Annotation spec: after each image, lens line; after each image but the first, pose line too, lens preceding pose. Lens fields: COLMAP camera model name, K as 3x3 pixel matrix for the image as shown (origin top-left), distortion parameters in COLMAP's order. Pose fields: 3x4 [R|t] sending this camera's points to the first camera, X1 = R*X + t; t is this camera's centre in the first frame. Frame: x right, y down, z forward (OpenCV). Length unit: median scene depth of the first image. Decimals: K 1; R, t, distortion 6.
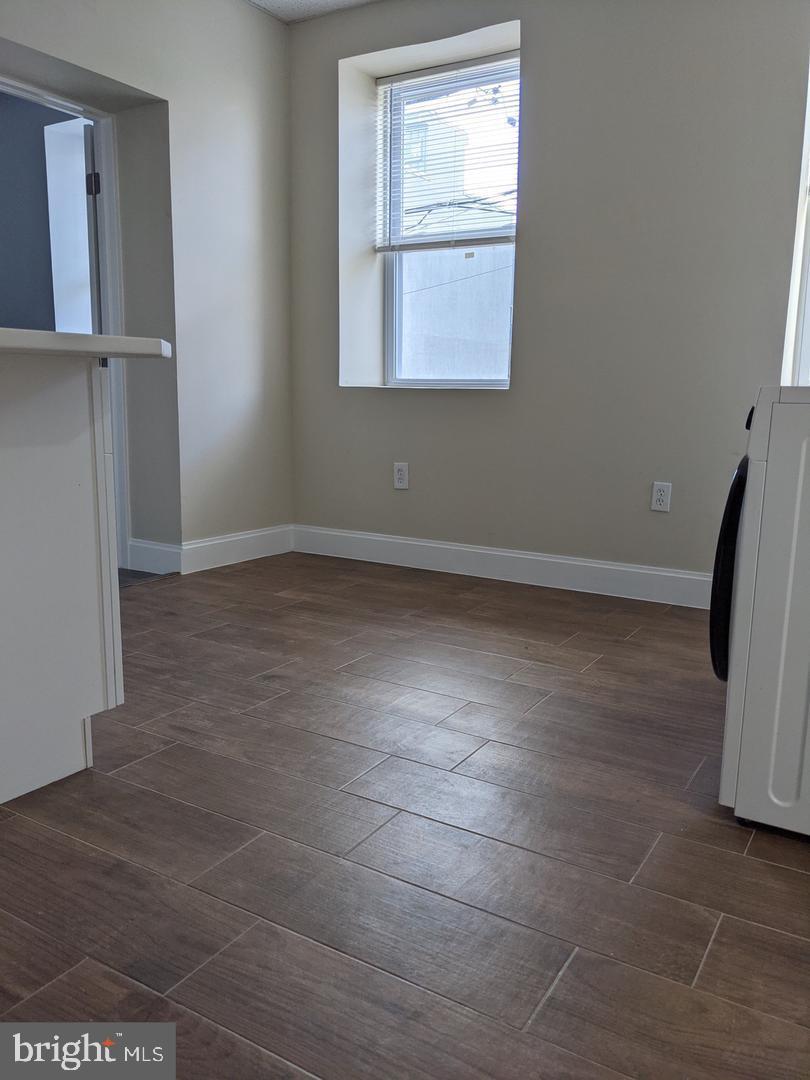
lens RADIAL K [[855.8, 0, 405.3], [0, 855.8, 540.0], [0, 0, 1]] dist [0.023301, -0.032579]
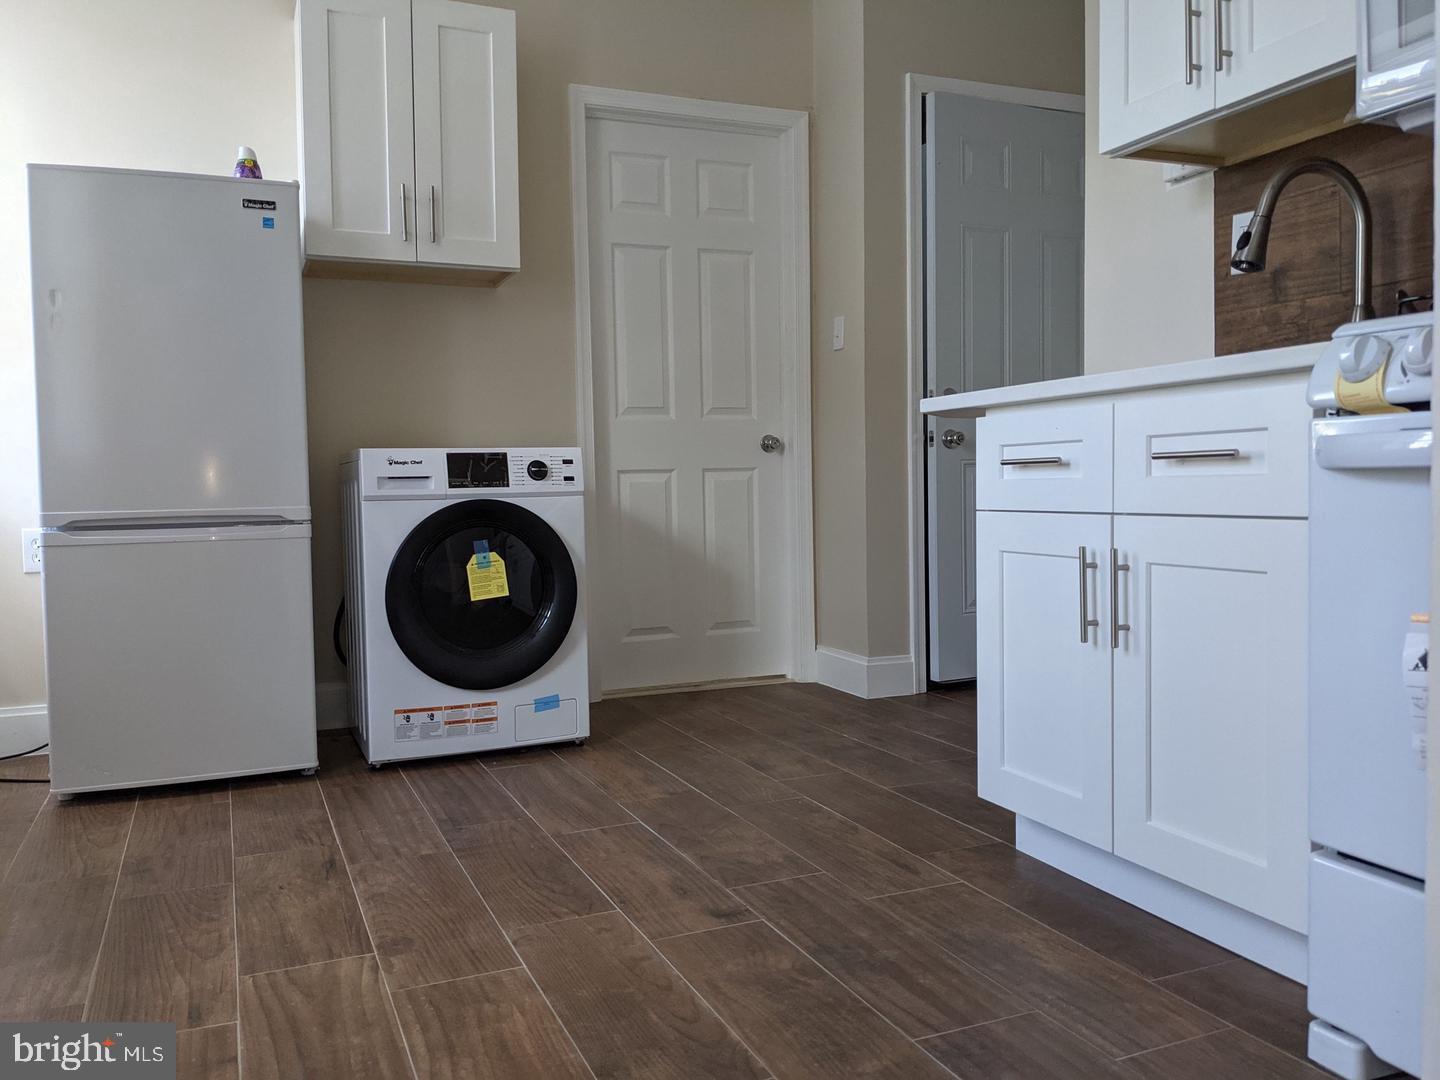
lens RADIAL K [[1141.1, 0, 719.0], [0, 1141.1, 536.0], [0, 0, 1]] dist [0.023301, -0.032579]
pose [[-0.822073, -0.036962, 0.568181, -0.592282], [0.100356, 0.972863, 0.208487, -0.262703], [-0.560468, 0.228412, -0.796055, 1.565337]]
